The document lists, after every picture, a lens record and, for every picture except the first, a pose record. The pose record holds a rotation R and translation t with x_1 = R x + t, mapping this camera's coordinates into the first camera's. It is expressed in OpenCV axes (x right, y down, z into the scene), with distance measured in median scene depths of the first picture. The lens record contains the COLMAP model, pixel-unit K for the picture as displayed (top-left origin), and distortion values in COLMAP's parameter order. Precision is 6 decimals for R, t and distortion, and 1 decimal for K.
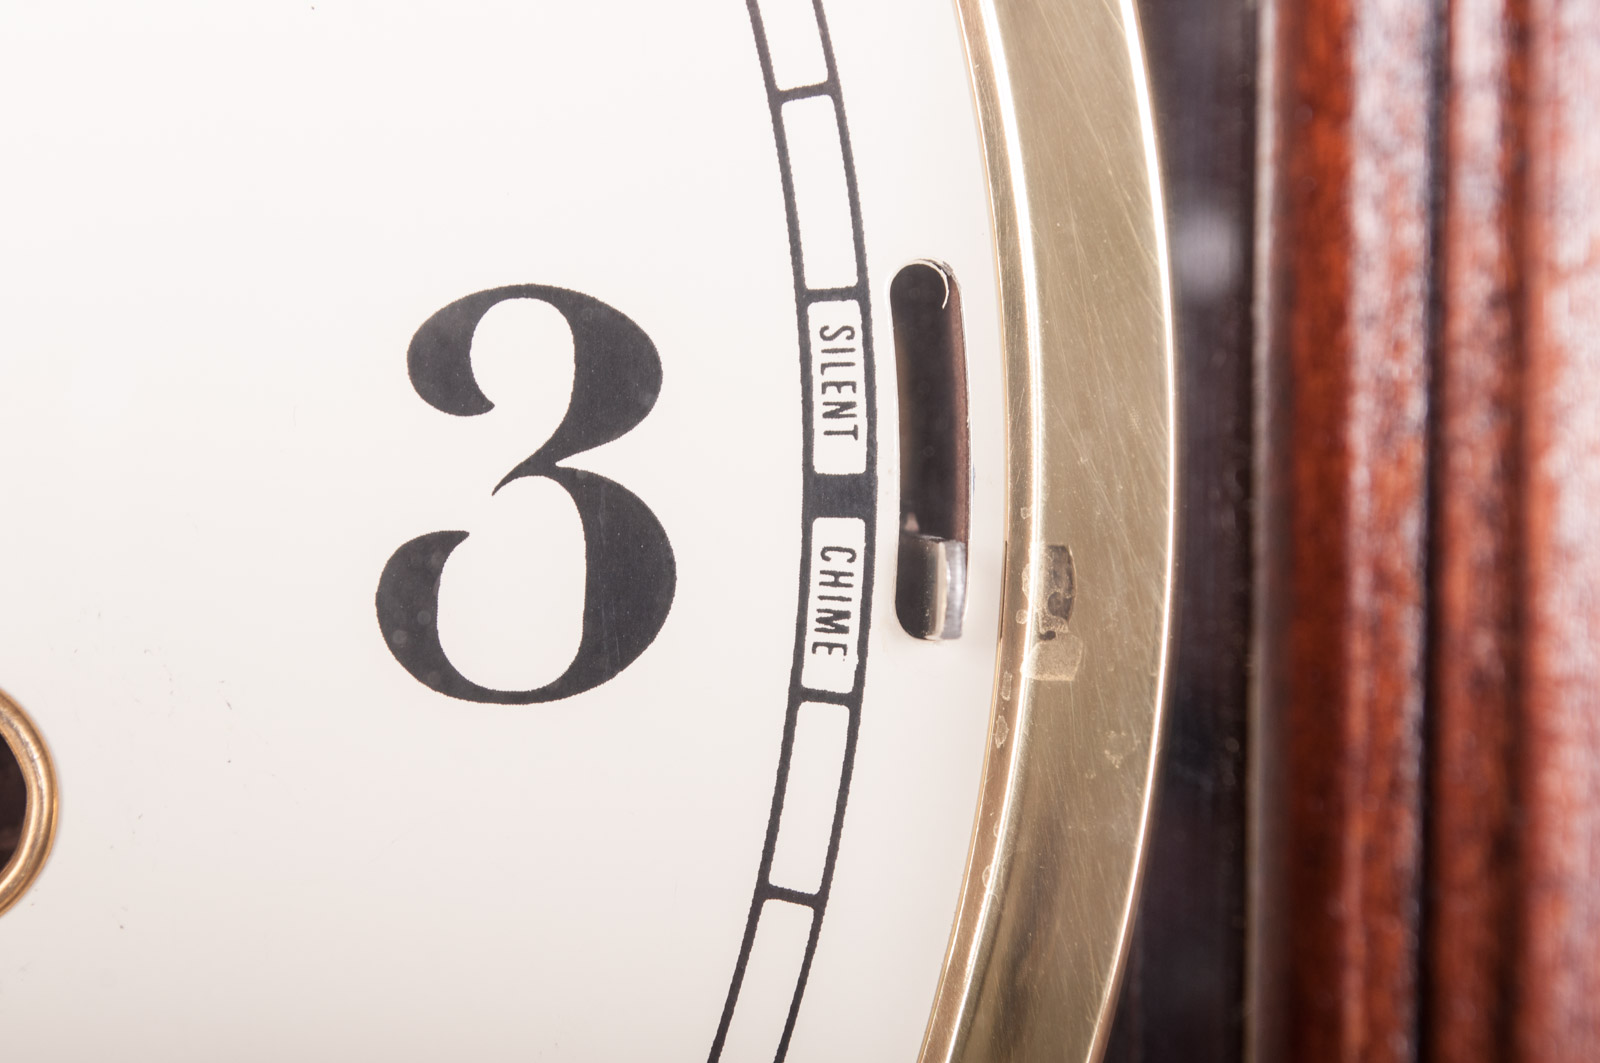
lens RADIAL K [[3690.5, 0, 800.9], [0, 3690.5, 537.2], [0, 0, 1]] dist [0.042503, 0.000000]
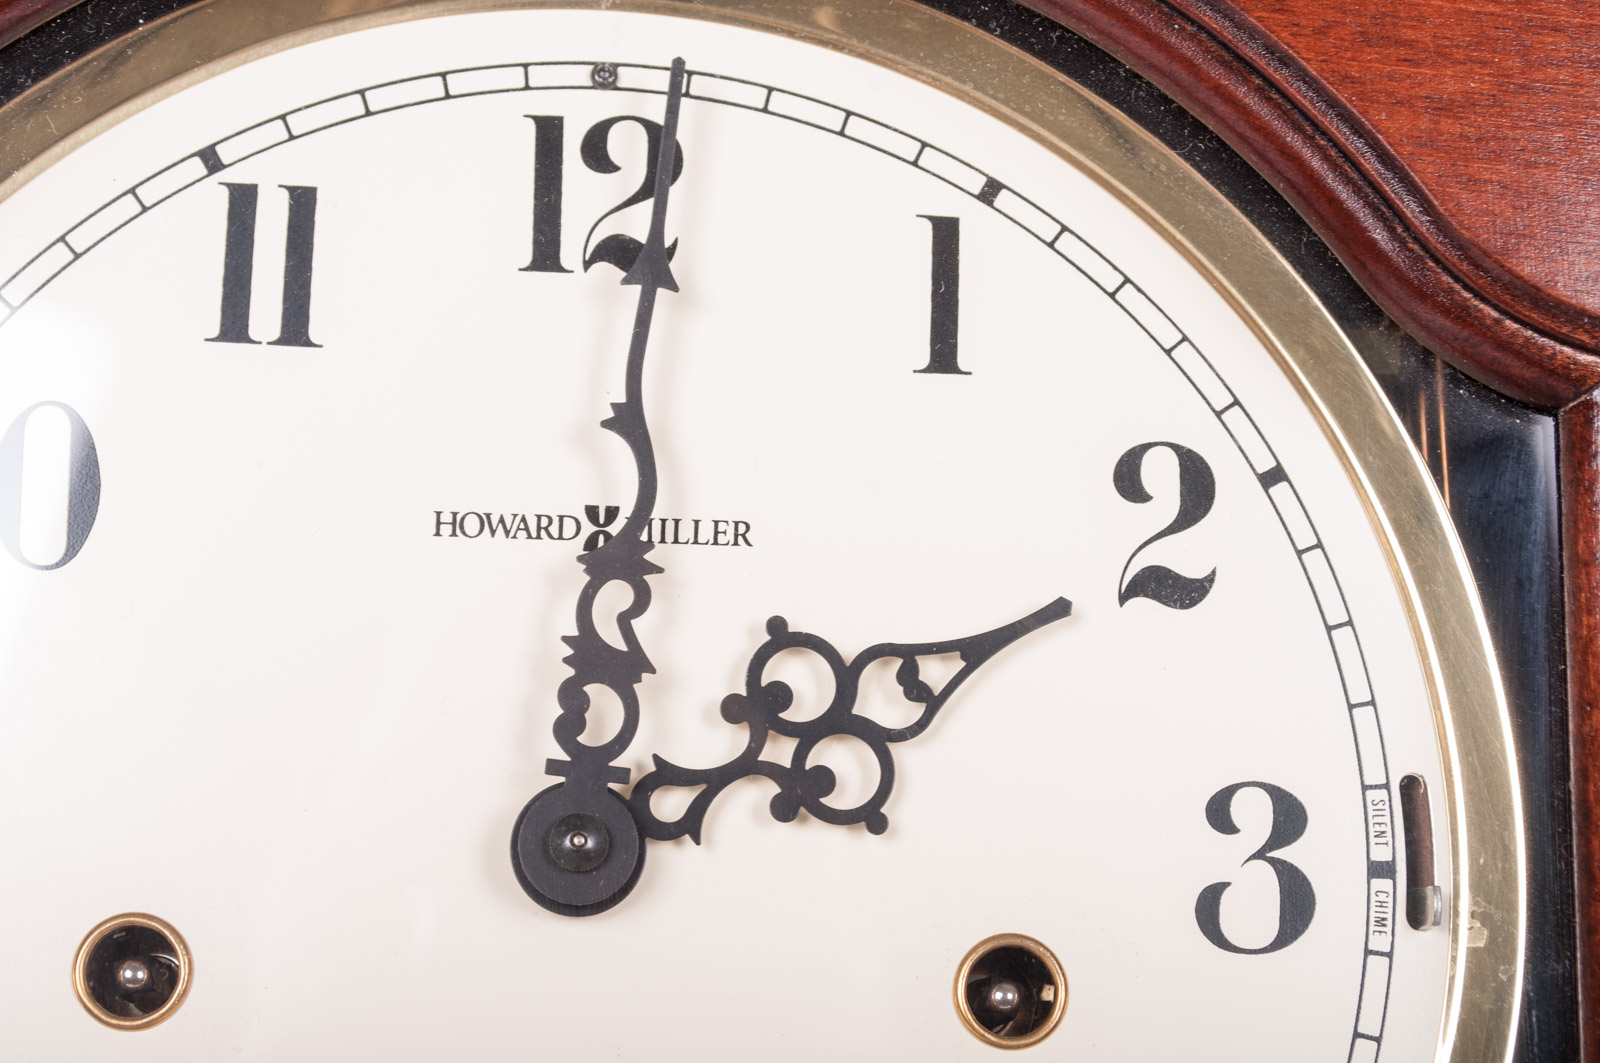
lens RADIAL K [[3110.1, 0, 792.9], [0, 3110.1, 534.7], [0, 0, 1]] dist [0.008880, 0.000000]
pose [[0.999907, 0.007574, 0.011326, -0.400080], [-0.004967, 0.976686, -0.214614, 0.213916], [-0.012687, 0.214538, 0.976633, -1.033207]]
